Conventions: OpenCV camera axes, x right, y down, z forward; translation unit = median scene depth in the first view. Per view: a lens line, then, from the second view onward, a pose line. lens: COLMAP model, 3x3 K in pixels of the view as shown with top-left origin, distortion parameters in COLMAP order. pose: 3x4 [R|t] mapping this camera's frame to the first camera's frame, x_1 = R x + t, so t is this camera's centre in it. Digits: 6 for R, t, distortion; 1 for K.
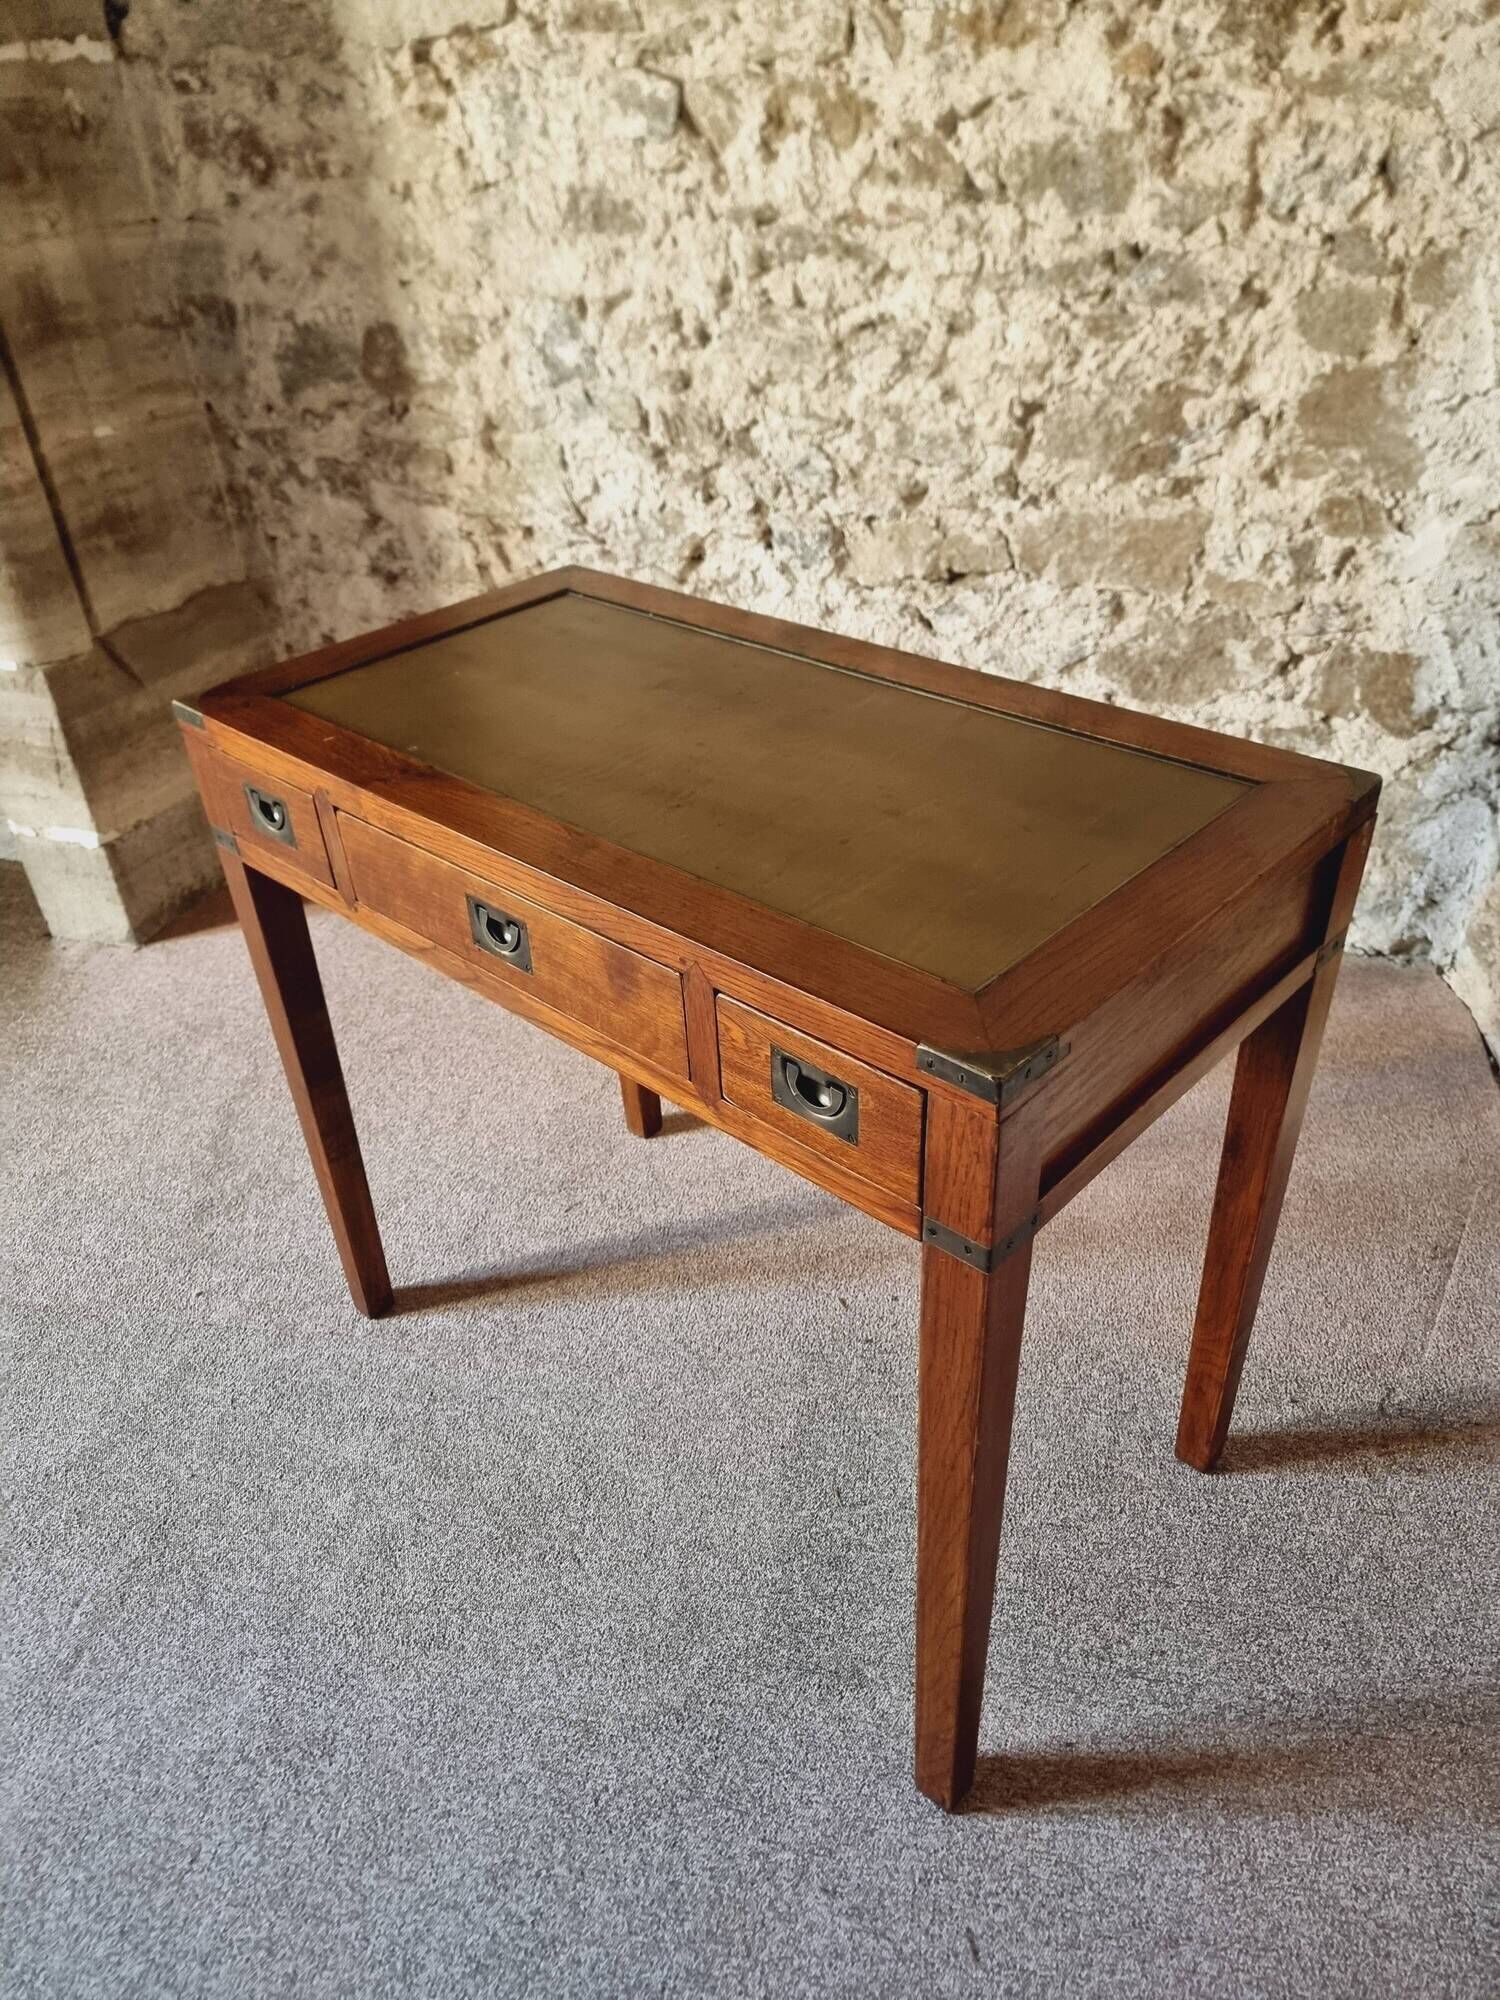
lens RADIAL K [[1411.2, 0, 740.8], [0, 1411.2, 1016.3], [0, 0, 1]] dist [0.053633, -0.053178]
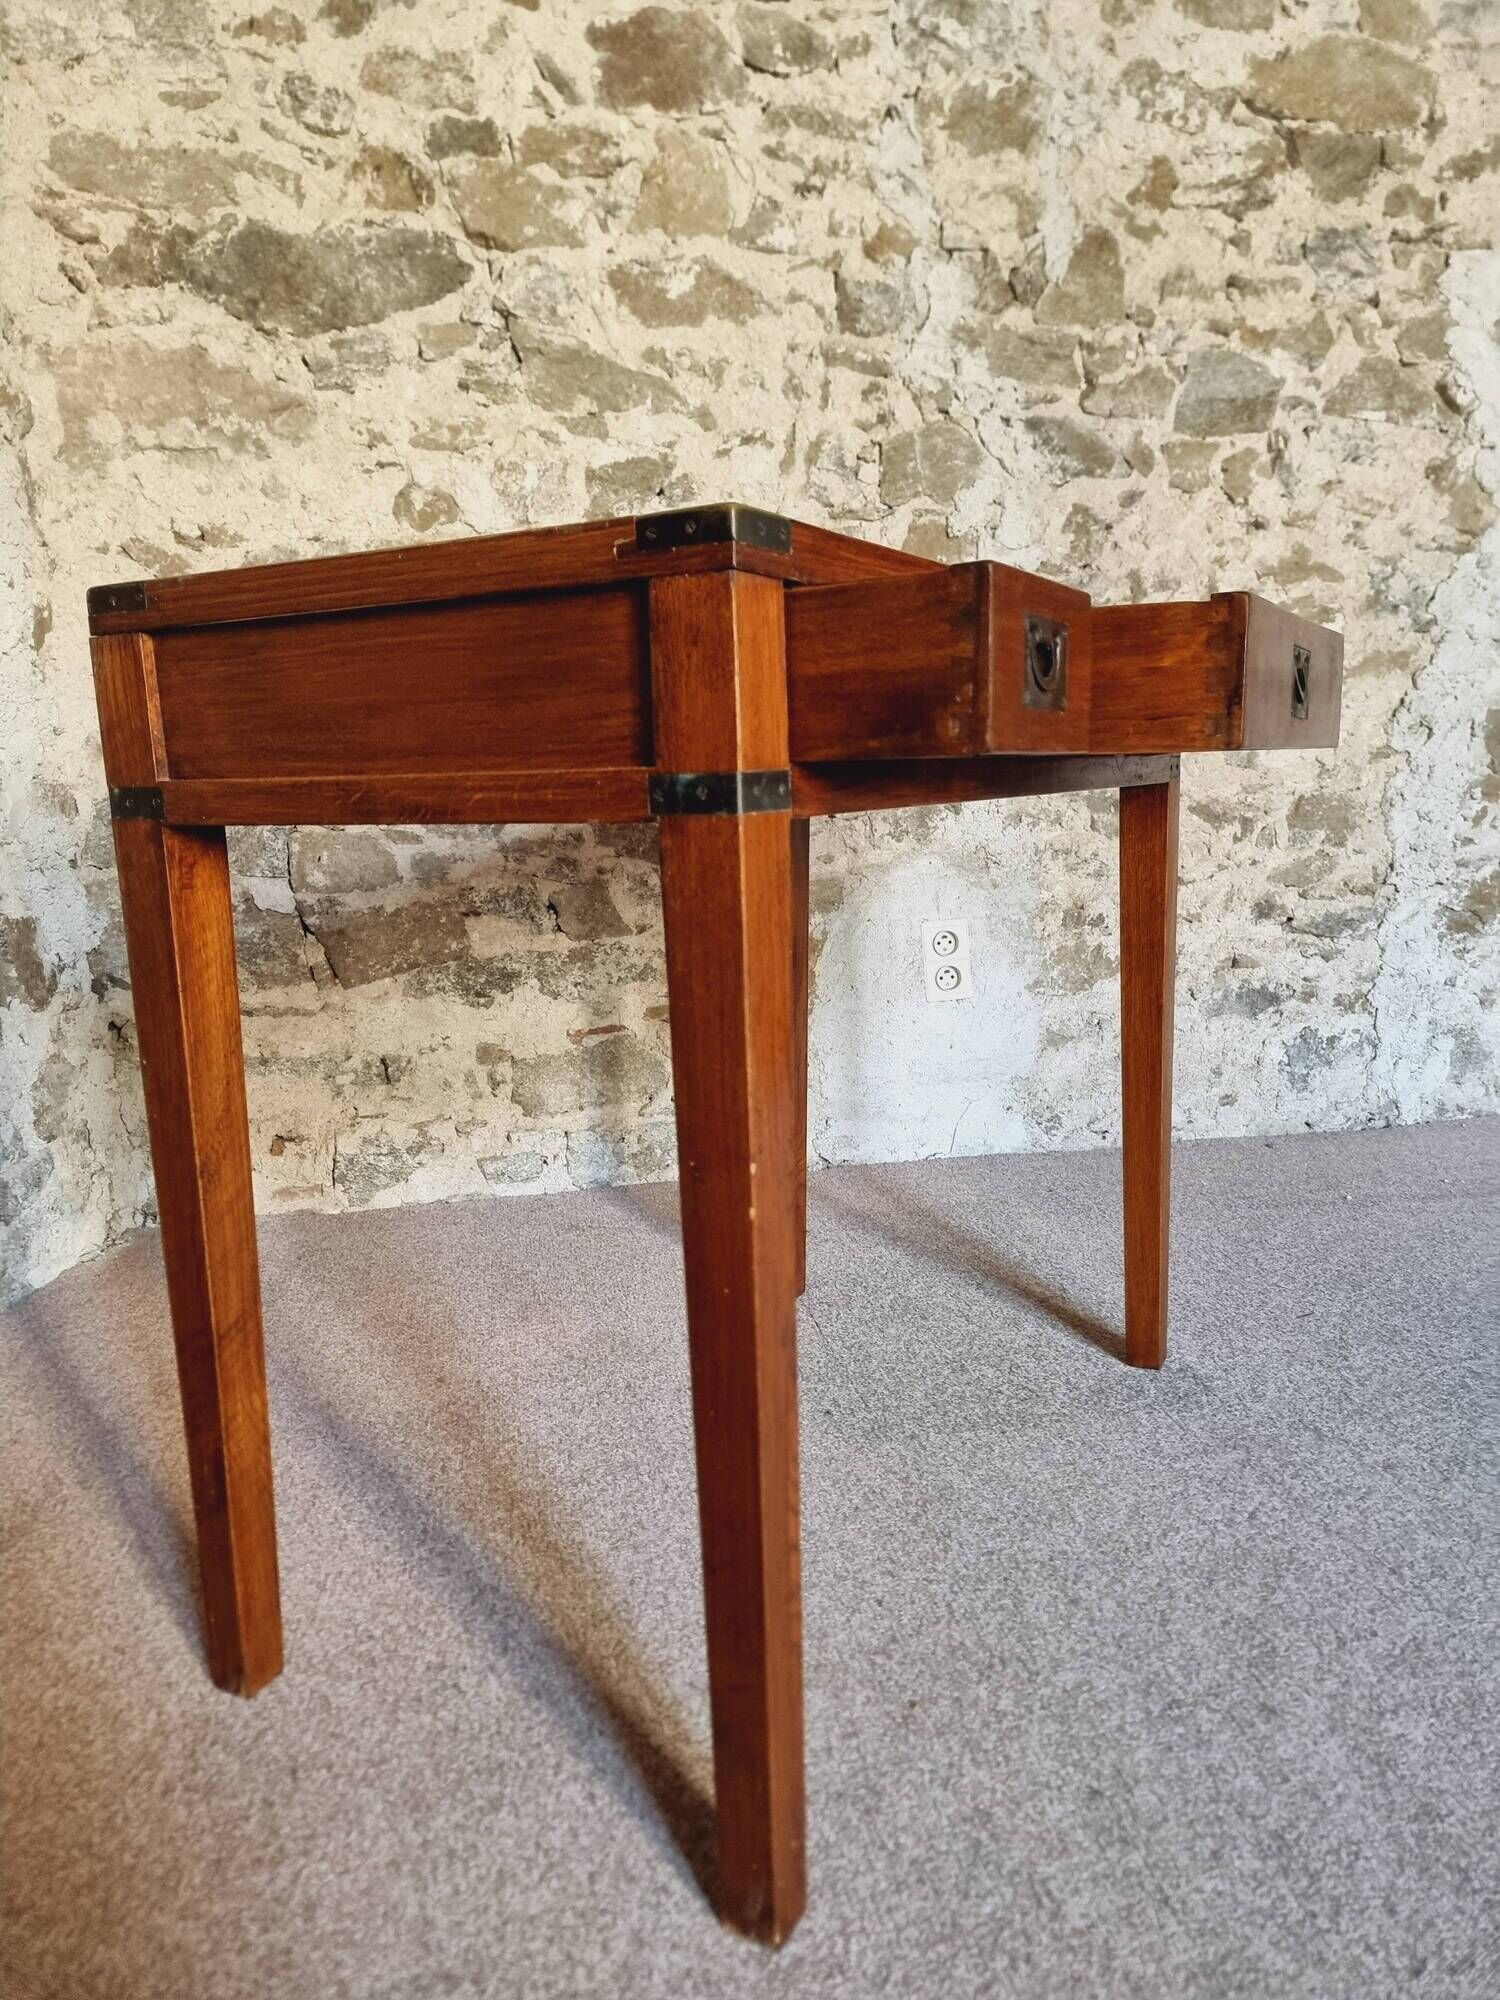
lens RADIAL K [[1398.6, 0, 750.1], [0, 1398.6, 1016.7], [0, 0, 1]] dist [0.052165, -0.047218]
pose [[-0.325208, -0.105119, 0.939782, -0.582195], [0.572353, 0.769219, 0.284101, -0.200811], [-0.752762, 0.630279, -0.189992, 0.879454]]
